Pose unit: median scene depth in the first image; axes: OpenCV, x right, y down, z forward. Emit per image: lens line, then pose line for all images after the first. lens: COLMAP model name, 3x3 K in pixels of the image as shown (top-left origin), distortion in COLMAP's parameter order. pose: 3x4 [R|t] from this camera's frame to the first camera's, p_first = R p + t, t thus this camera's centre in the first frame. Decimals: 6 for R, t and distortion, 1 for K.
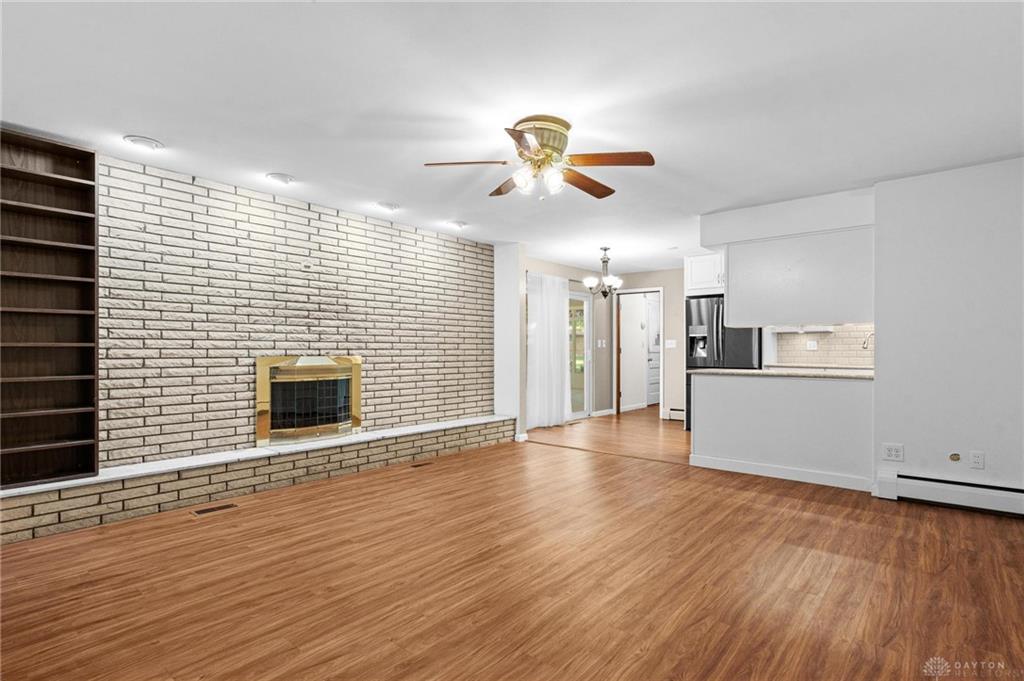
lens RADIAL K [[518.9, 0, 506.9], [0, 518.9, 349.0], [0, 0, 1]] dist [-0.002568, 0.000516]
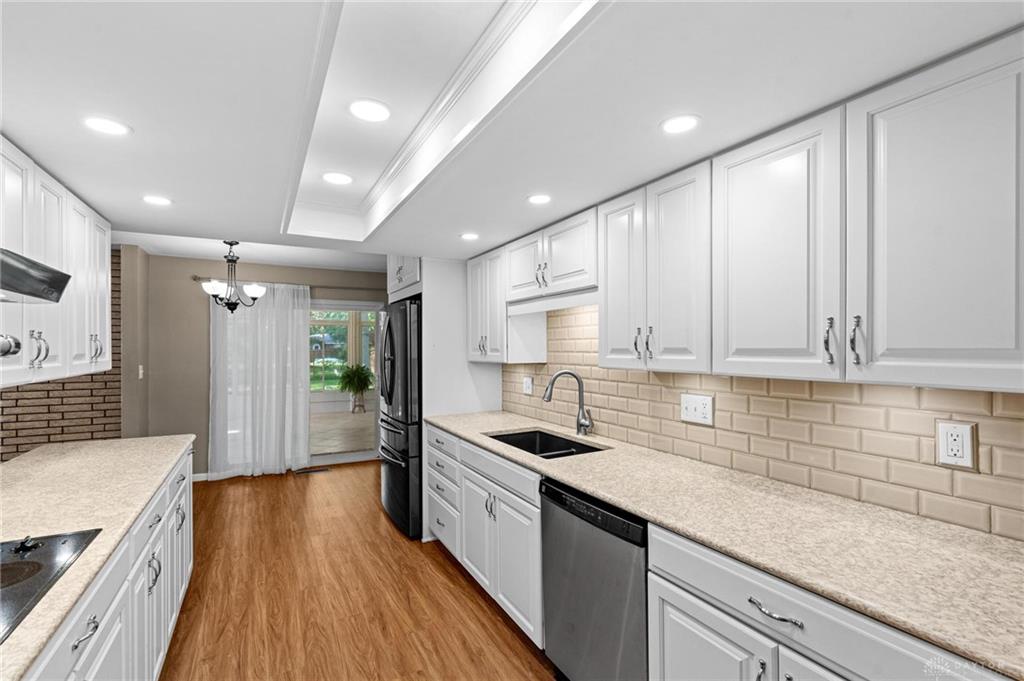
lens RADIAL K [[460.2, 0, 519.1], [0, 460.2, 347.0], [0, 0, 1]] dist [-0.018865, 0.000800]
pose [[0.941029, -0.004732, -0.338294, 1.109364], [0.003694, 0.999986, -0.003712, -0.066655], [0.338307, 0.002244, 0.941033, 0.782439]]
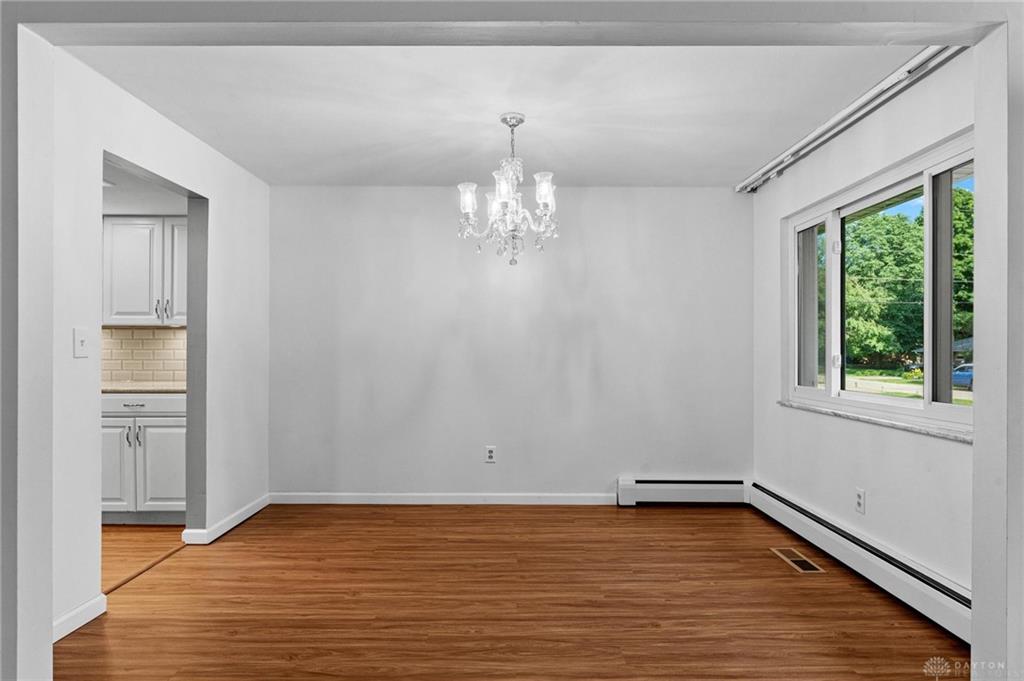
lens RADIAL K [[591.2, 0, 496.0], [0, 591.2, 358.2], [0, 0, 1]] dist [0.001894, 0.019657]
pose [[0.768457, -0.000118, 0.639902, 1.009443], [-0.007207, 0.999935, 0.008839, -0.006330], [-0.639861, -0.011404, 0.768406, 0.070957]]
